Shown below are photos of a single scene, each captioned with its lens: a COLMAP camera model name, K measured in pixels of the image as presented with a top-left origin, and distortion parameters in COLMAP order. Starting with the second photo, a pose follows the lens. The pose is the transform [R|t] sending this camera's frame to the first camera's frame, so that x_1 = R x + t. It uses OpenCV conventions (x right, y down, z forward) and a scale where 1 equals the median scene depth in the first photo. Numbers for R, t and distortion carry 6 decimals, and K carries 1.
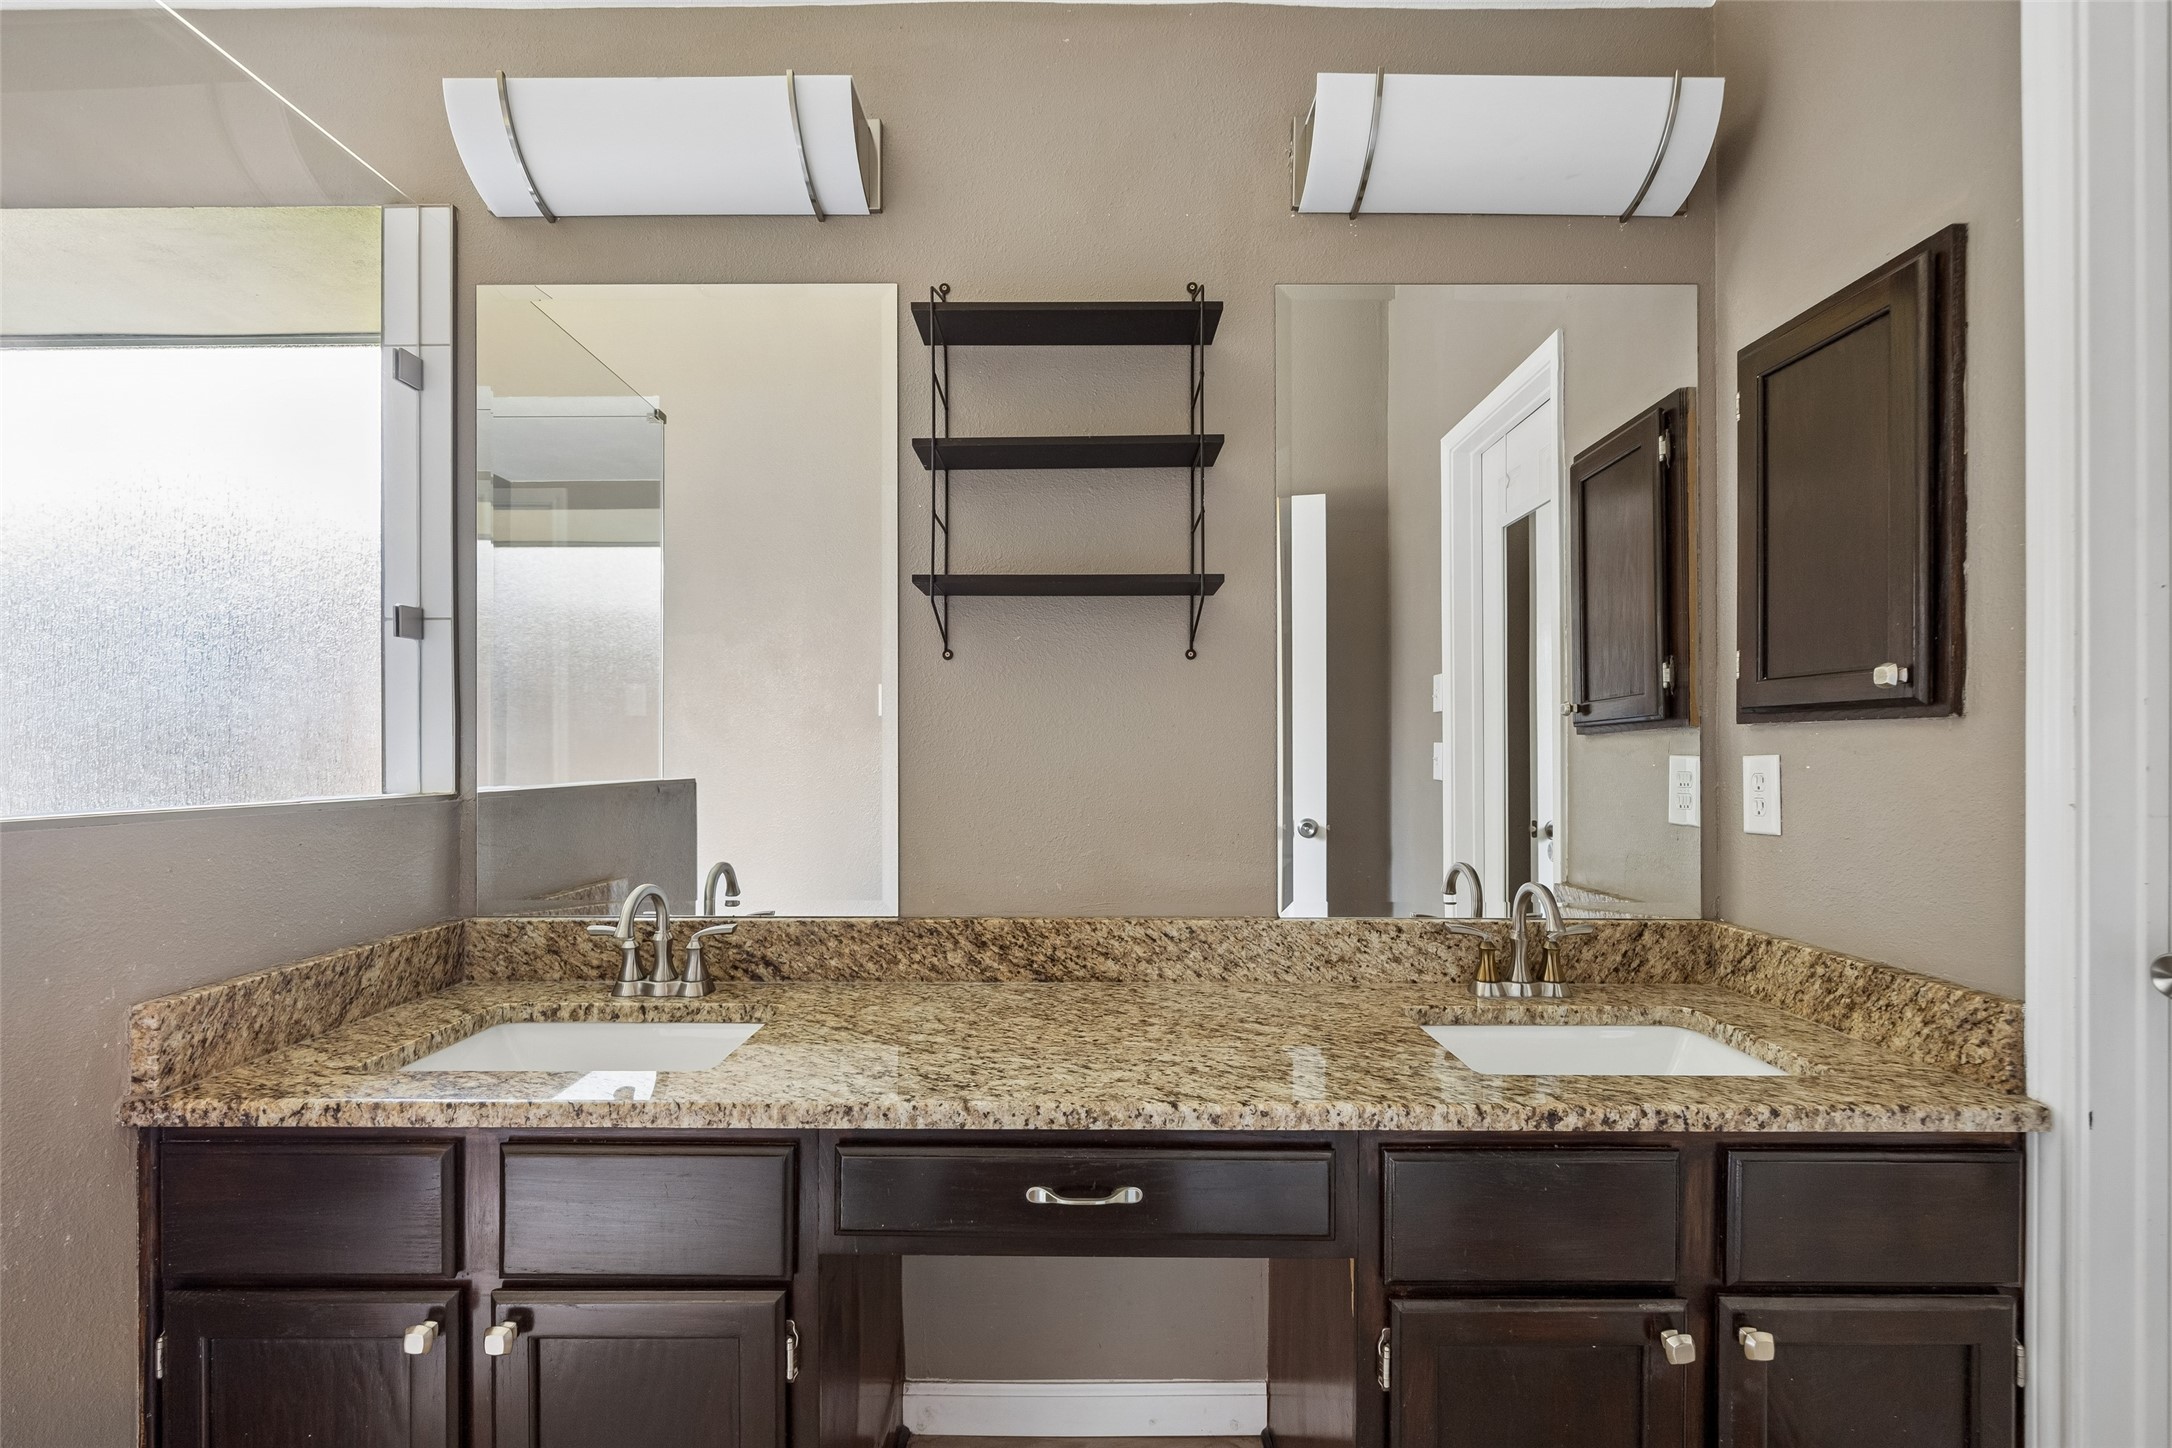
lens RADIAL K [[932.2, 0, 1099.2], [0, 932.2, 740.7], [0, 0, 1]] dist [-0.010510, 0.001126]
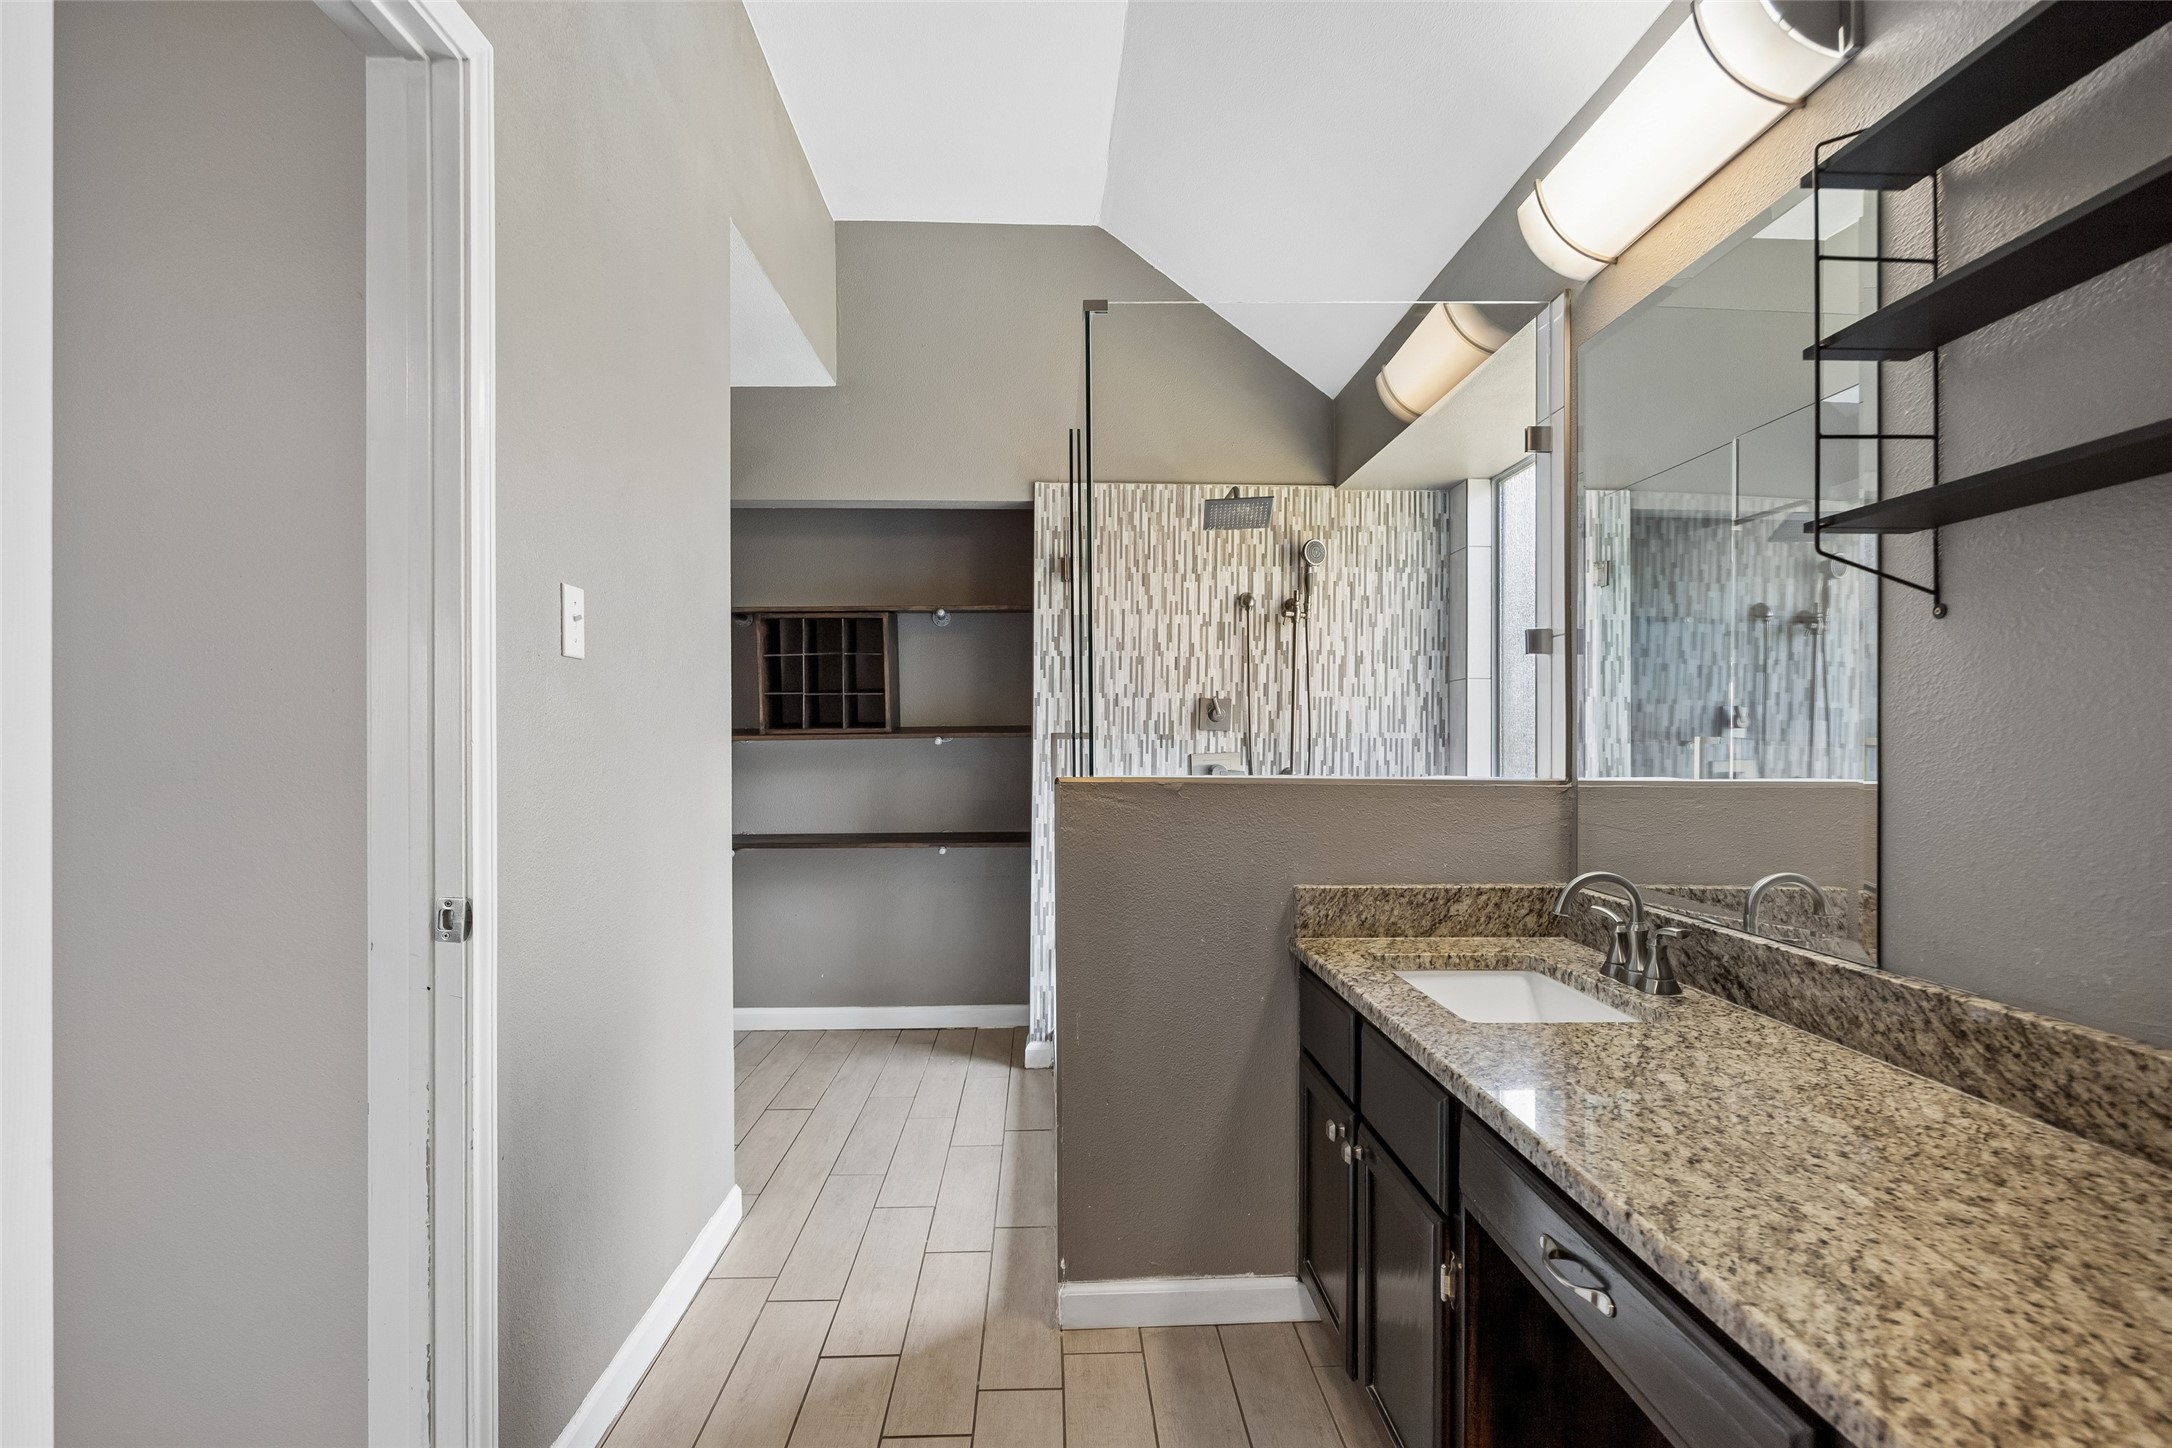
lens RADIAL K [[1007.8, 0, 1096.1], [0, 1007.8, 733.7], [0, 0, 1]] dist [-0.015584, -0.000378]
pose [[0.038415, -0.004033, -0.999254, 0.646802], [0.006644, 0.999971, -0.003780, -0.002197], [0.999240, -0.006494, 0.038441, 0.388659]]
